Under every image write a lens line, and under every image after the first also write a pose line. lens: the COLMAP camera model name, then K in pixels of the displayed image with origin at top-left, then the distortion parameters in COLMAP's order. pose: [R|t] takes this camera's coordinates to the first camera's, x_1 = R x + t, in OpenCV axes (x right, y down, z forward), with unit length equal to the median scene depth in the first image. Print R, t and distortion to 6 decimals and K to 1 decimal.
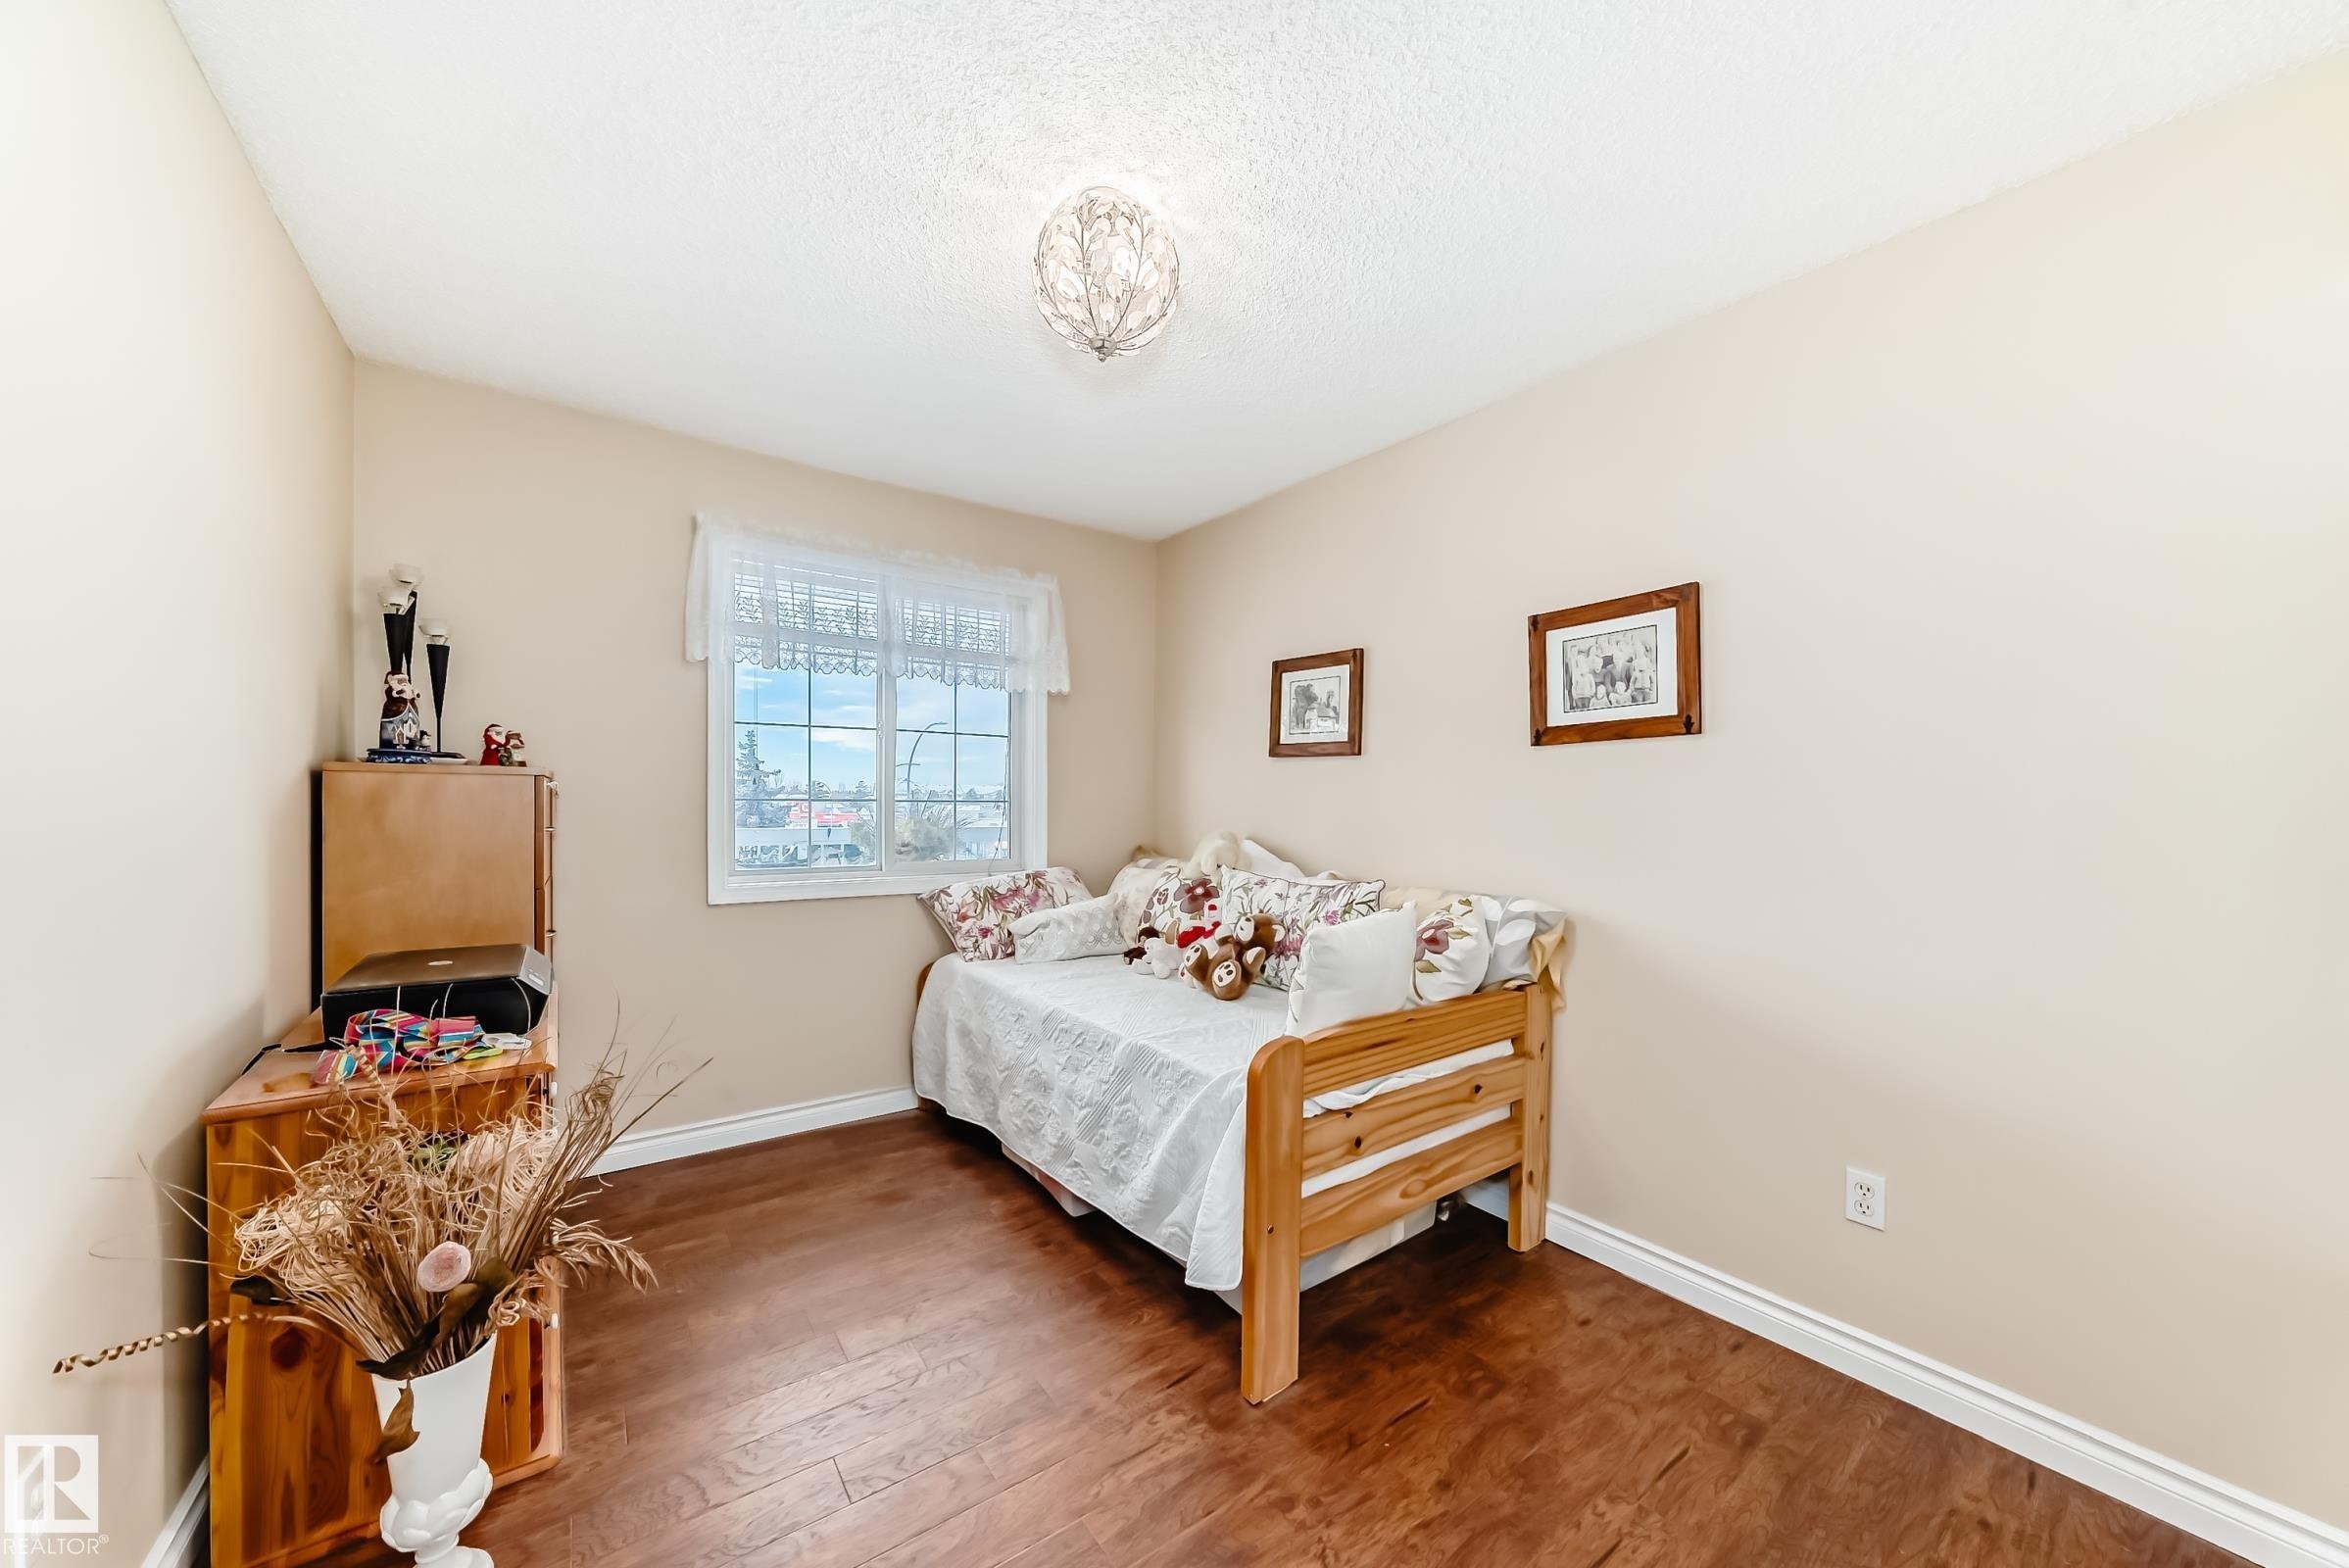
lens RADIAL K [[821.3, 0, 1179.4], [0, 821.3, 796.9], [0, 0, 1]] dist [-0.013224, 0.001262]
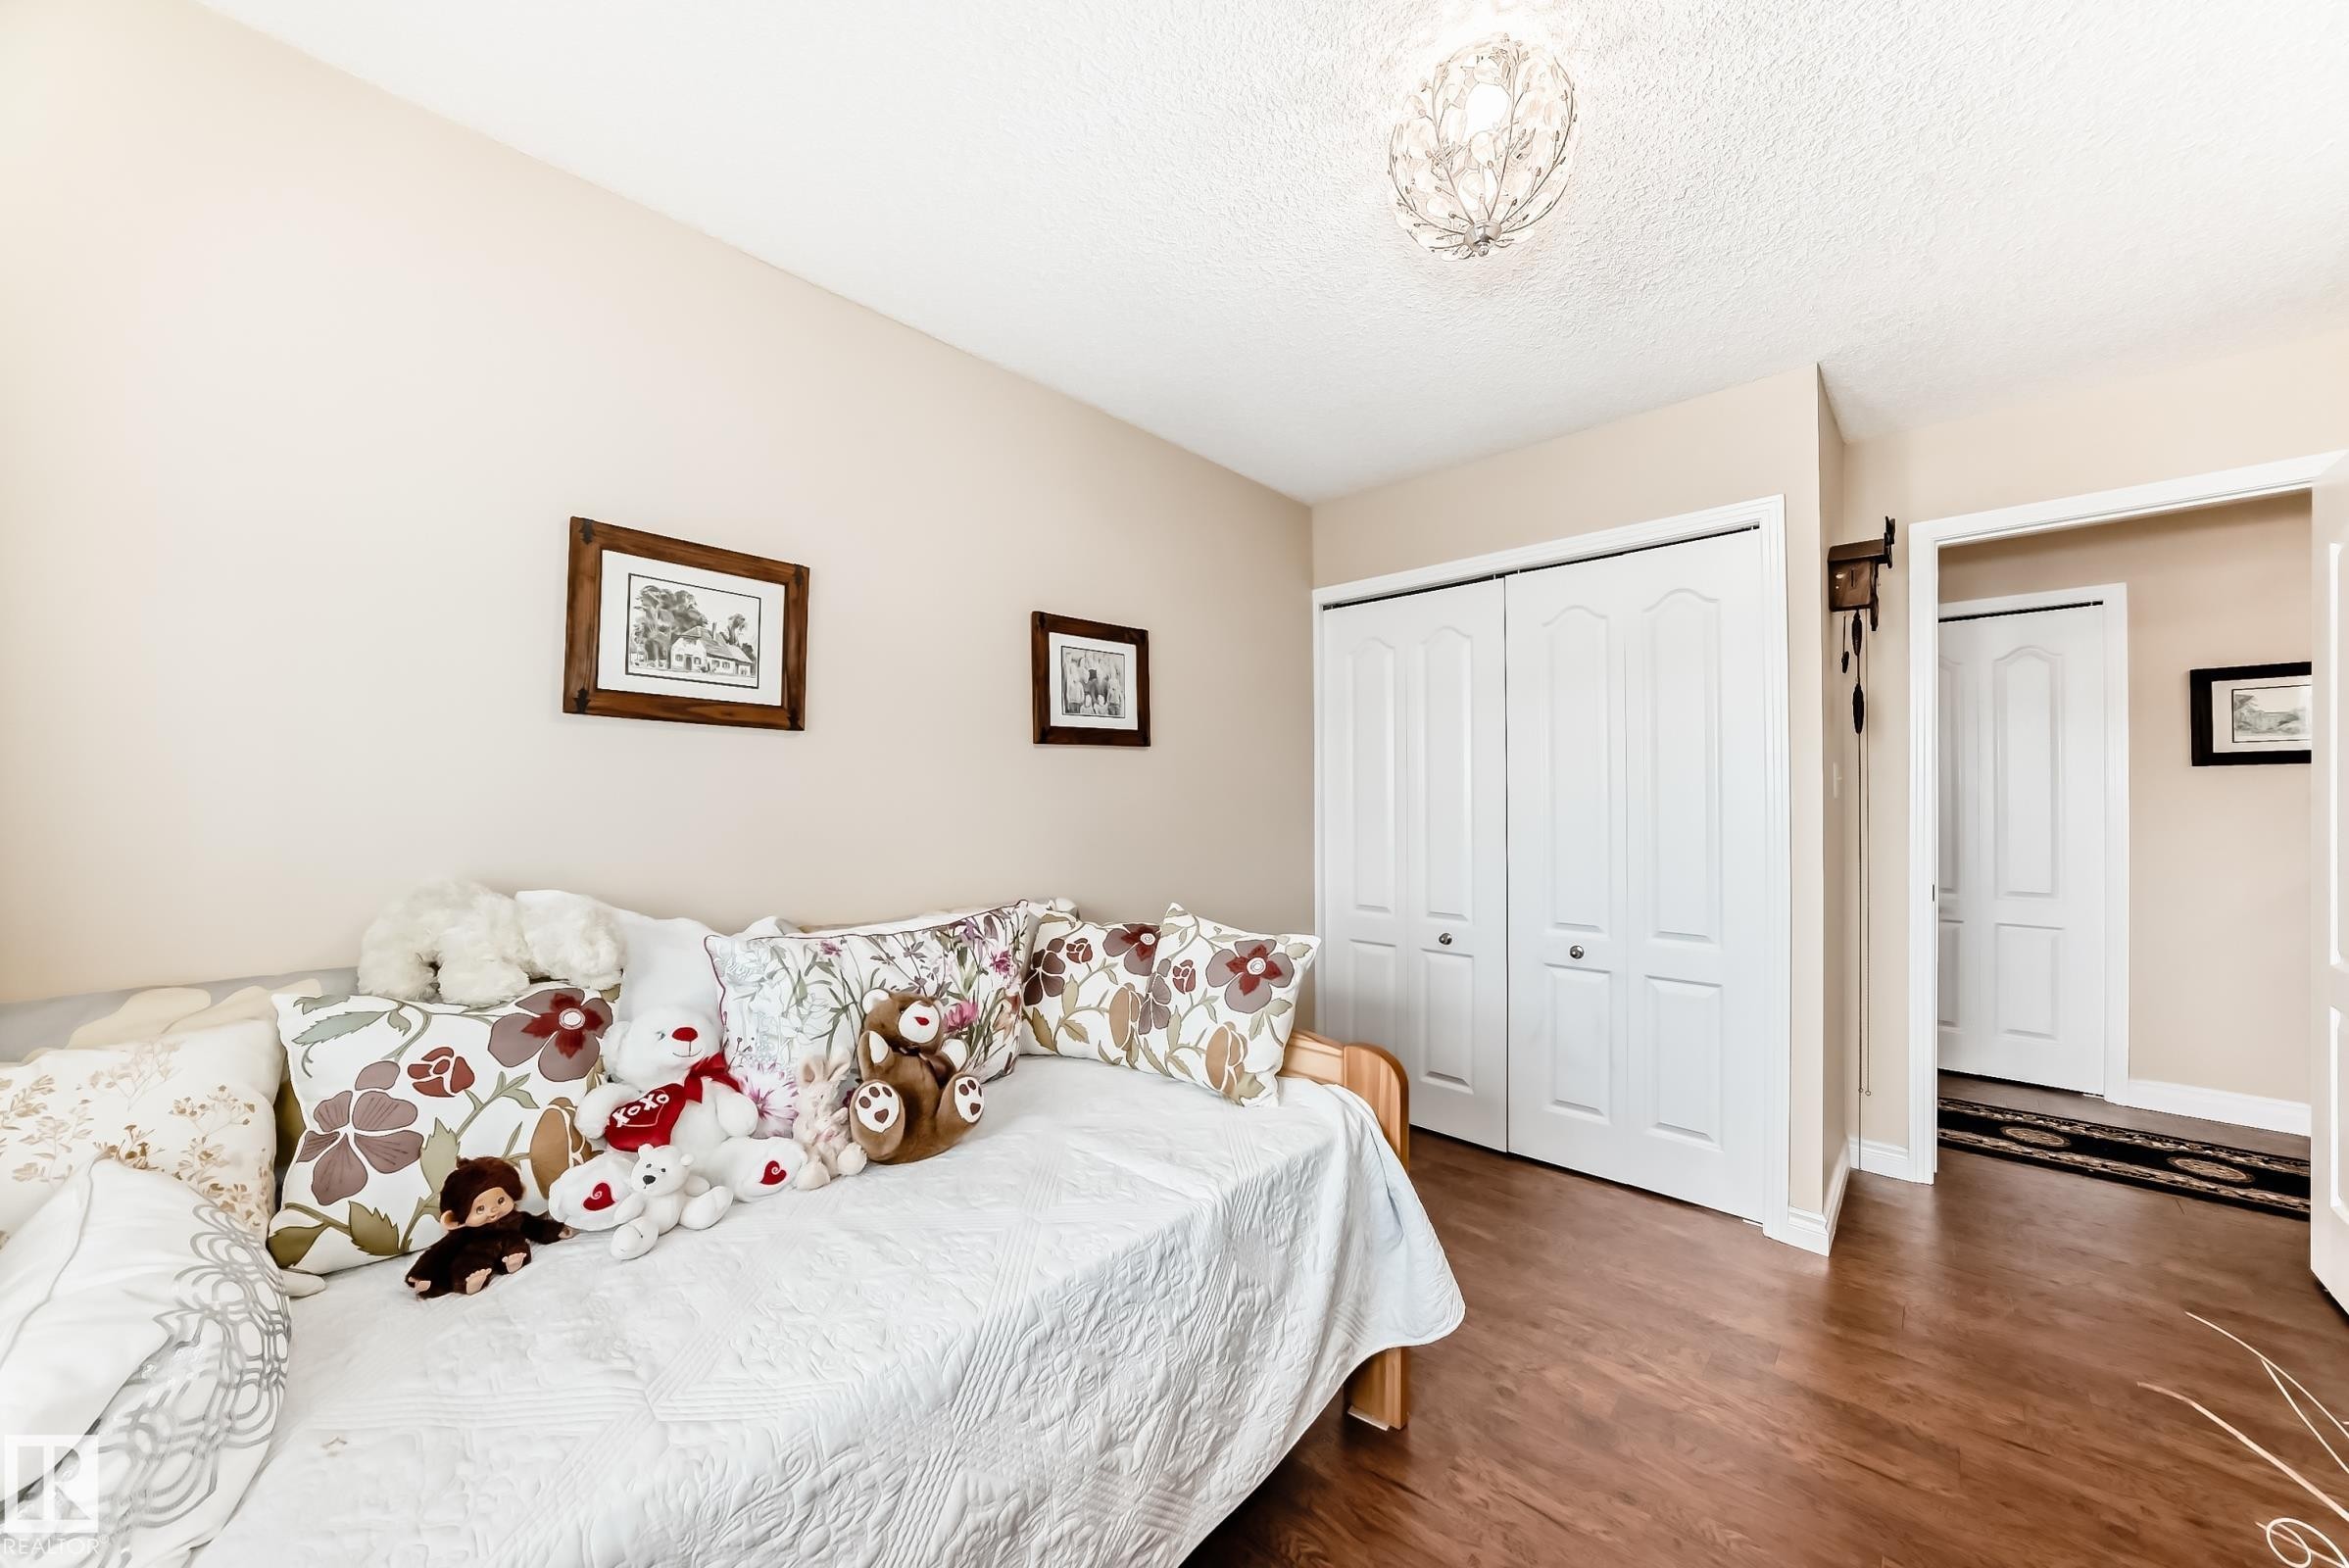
lens RADIAL K [[821.3, 0, 1196.7], [0, 821.3, 772.3], [0, 0, 1]] dist [-0.013224, 0.001262]
pose [[-0.175149, 0.019041, 0.984358, -0.601018], [-0.004596, 0.999786, -0.020157, -0.007911], [-0.984531, -0.008055, -0.175024, 1.021162]]
